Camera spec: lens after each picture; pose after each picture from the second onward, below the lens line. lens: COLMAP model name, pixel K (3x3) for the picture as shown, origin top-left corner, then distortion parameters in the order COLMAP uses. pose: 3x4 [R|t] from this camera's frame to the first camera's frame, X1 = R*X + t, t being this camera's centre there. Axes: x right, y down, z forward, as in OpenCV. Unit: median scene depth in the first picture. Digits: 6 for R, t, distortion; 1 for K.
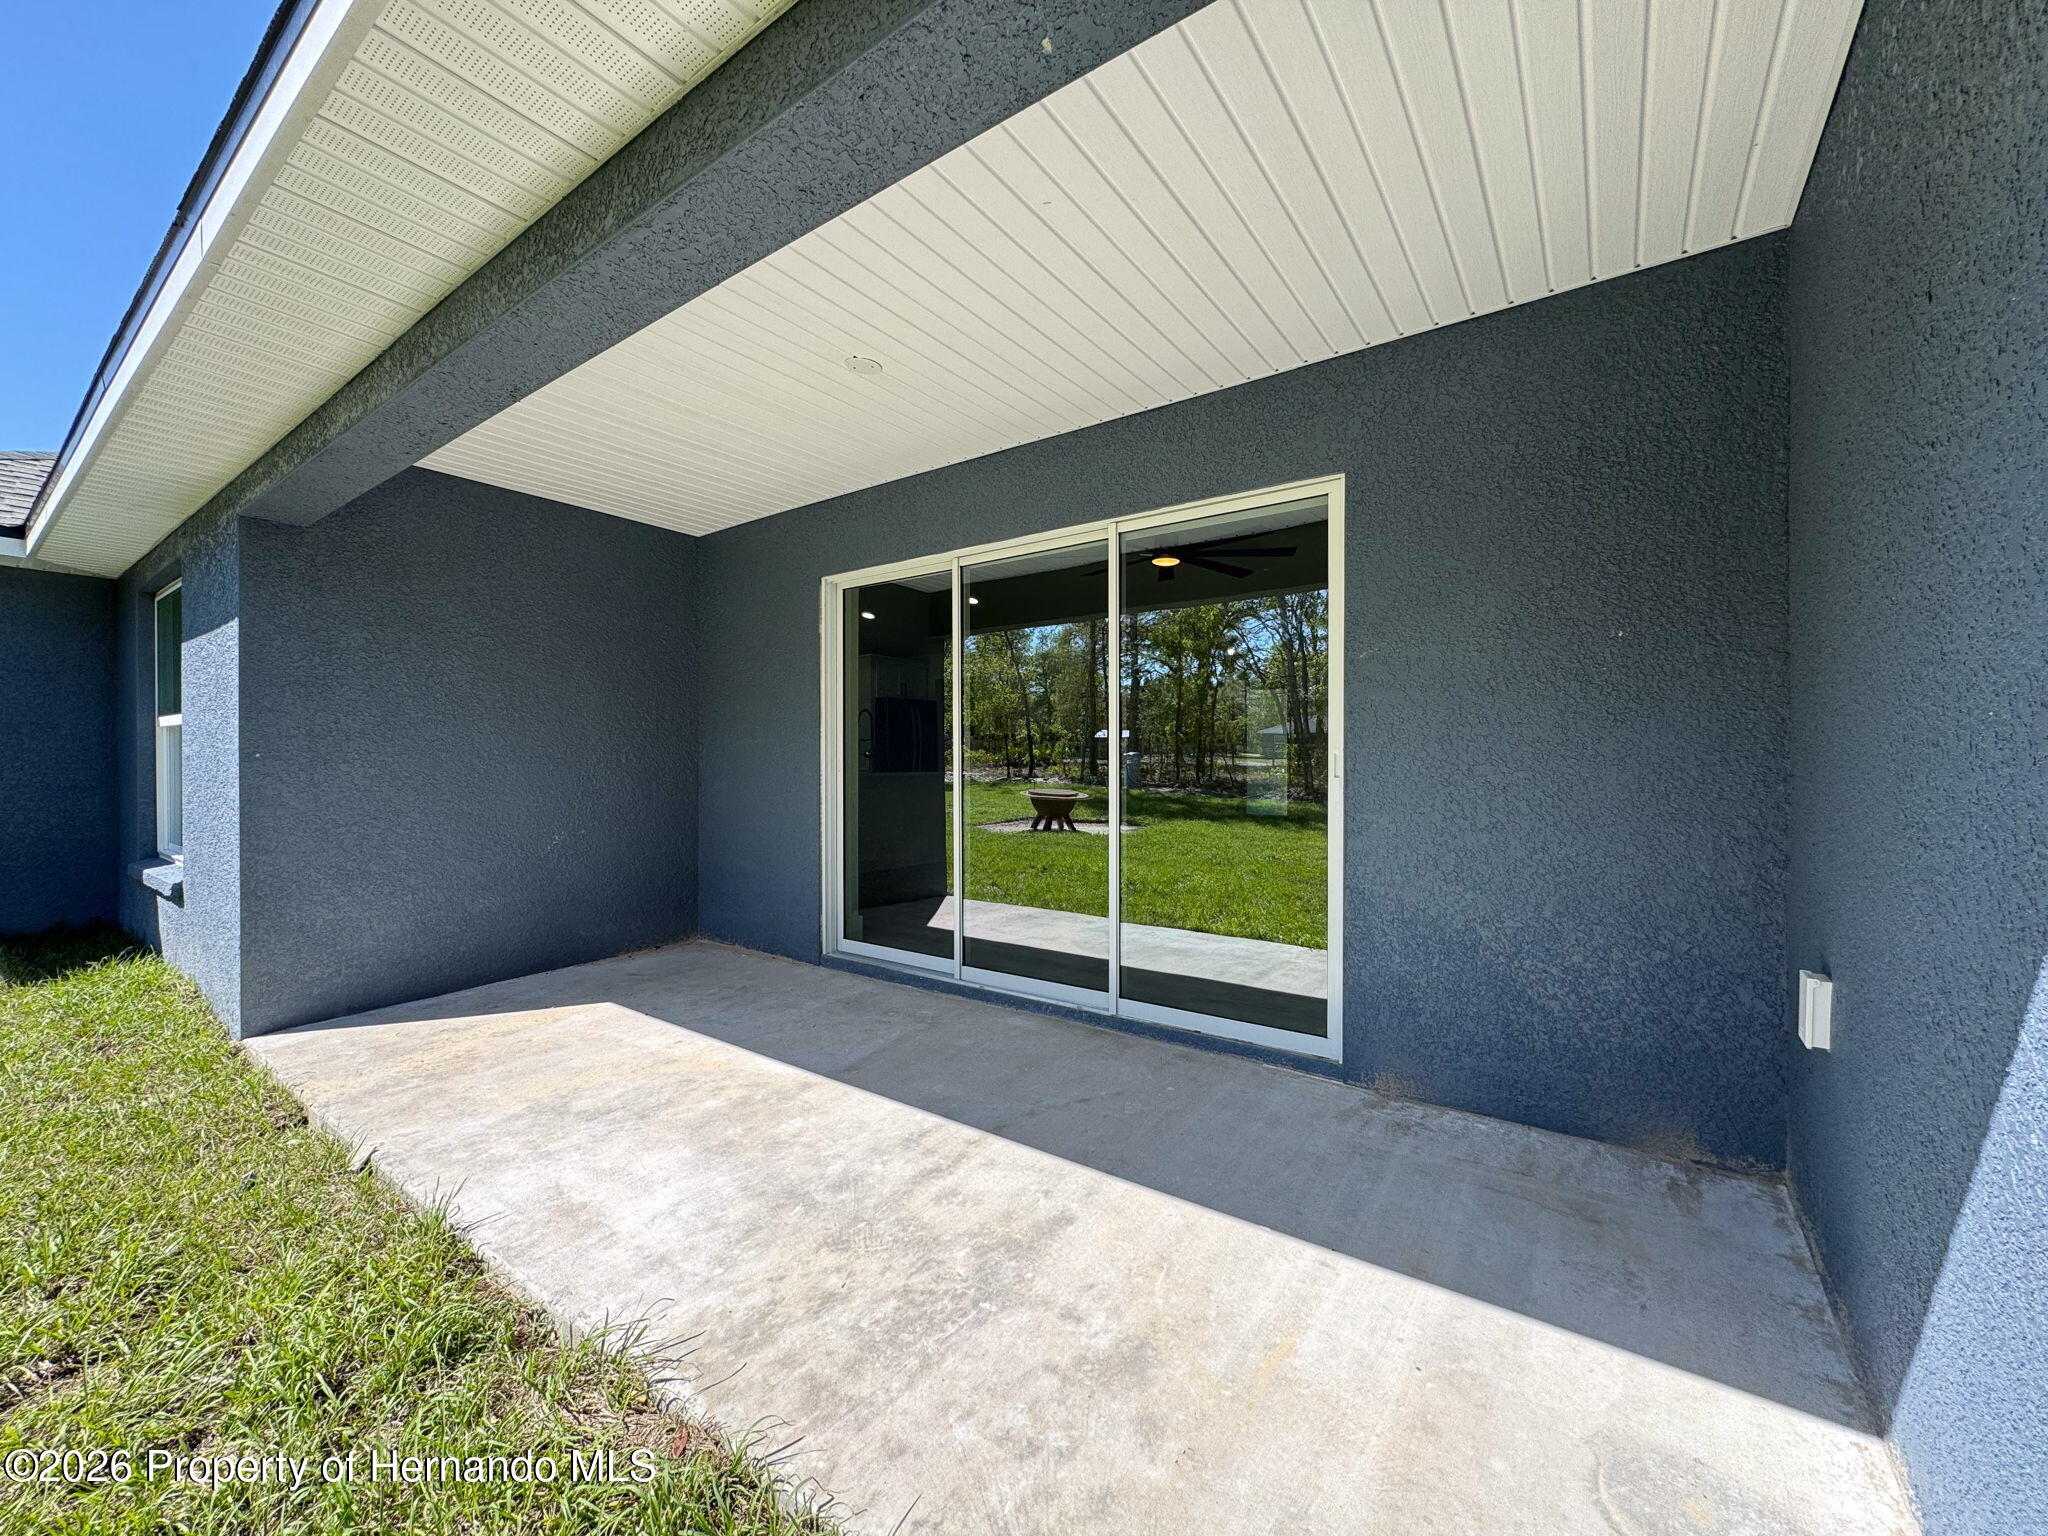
lens RADIAL K [[815.3, 0, 1025.3], [0, 815.3, 774.5], [0, 0, 1]] dist [-0.003799, 0.000587]
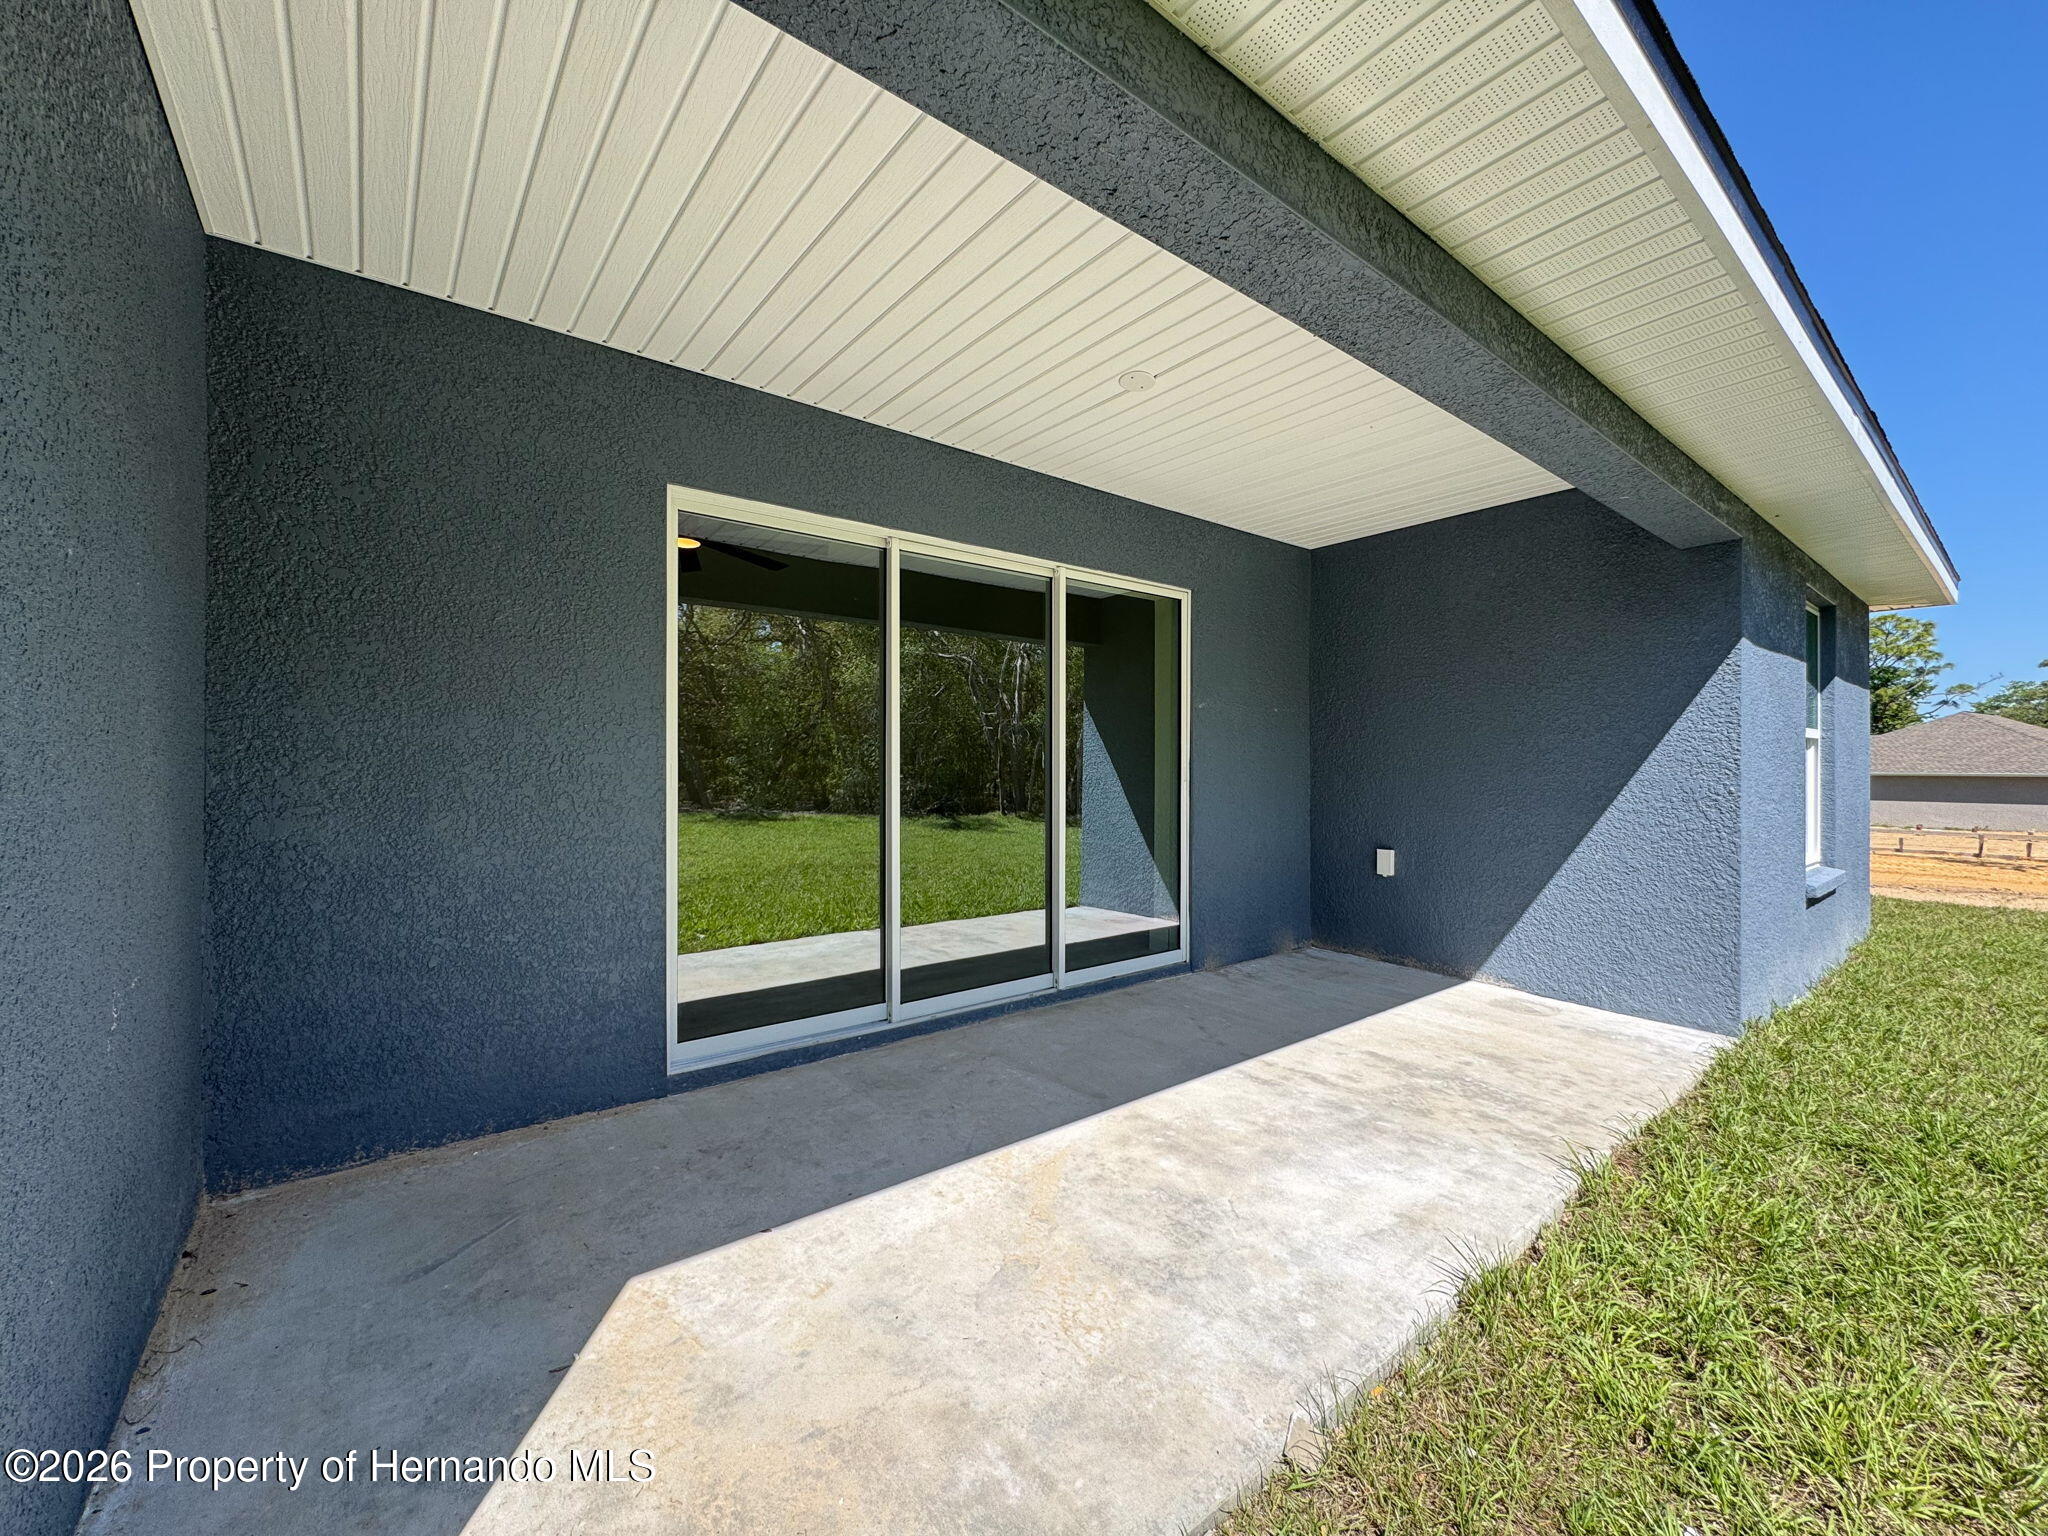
lens RADIAL K [[815.3, 0, 1021.5], [0, 815.3, 767.1], [0, 0, 1]] dist [-0.003799, 0.000587]
pose [[0.277693, -0.000193, 0.960670, -1.322579], [0.015878, 0.999864, -0.004389, -0.022890], [-0.960539, 0.016473, 0.277659, 0.936788]]
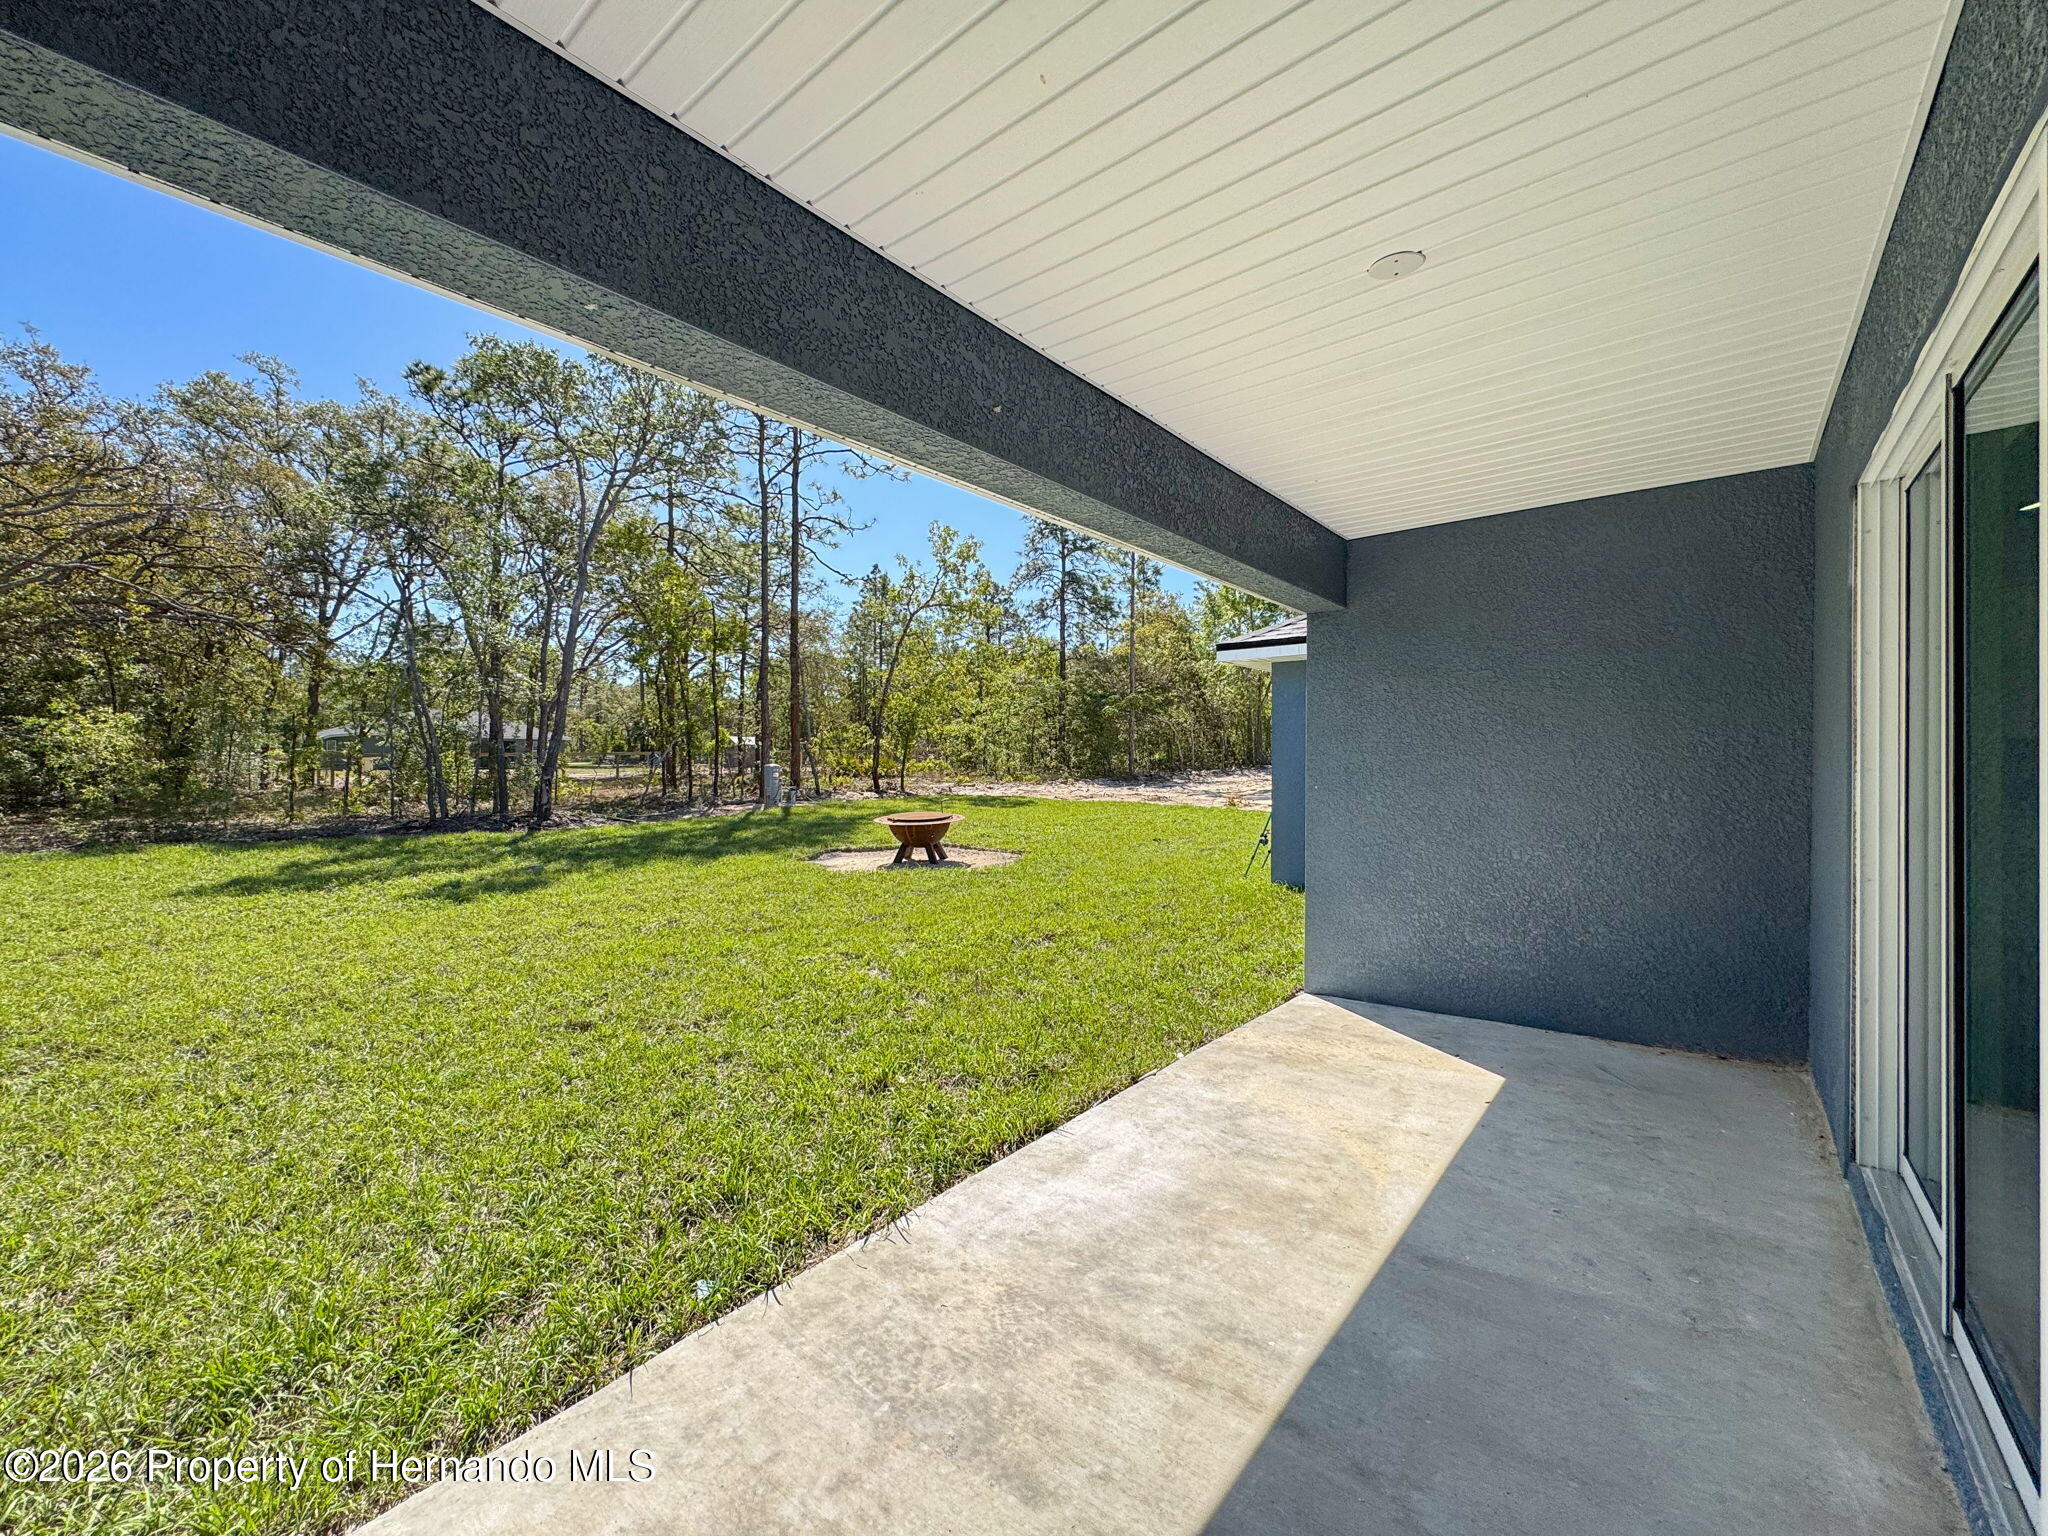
lens RADIAL K [[815.3, 0, 1022.0], [0, 815.3, 773.0], [0, 0, 1]] dist [-0.003799, 0.000587]
pose [[-0.074958, 0.007496, -0.997158, 0.578349], [-0.017667, 0.999805, 0.008844, -0.065822], [0.997030, 0.018279, -0.074811, 0.797197]]
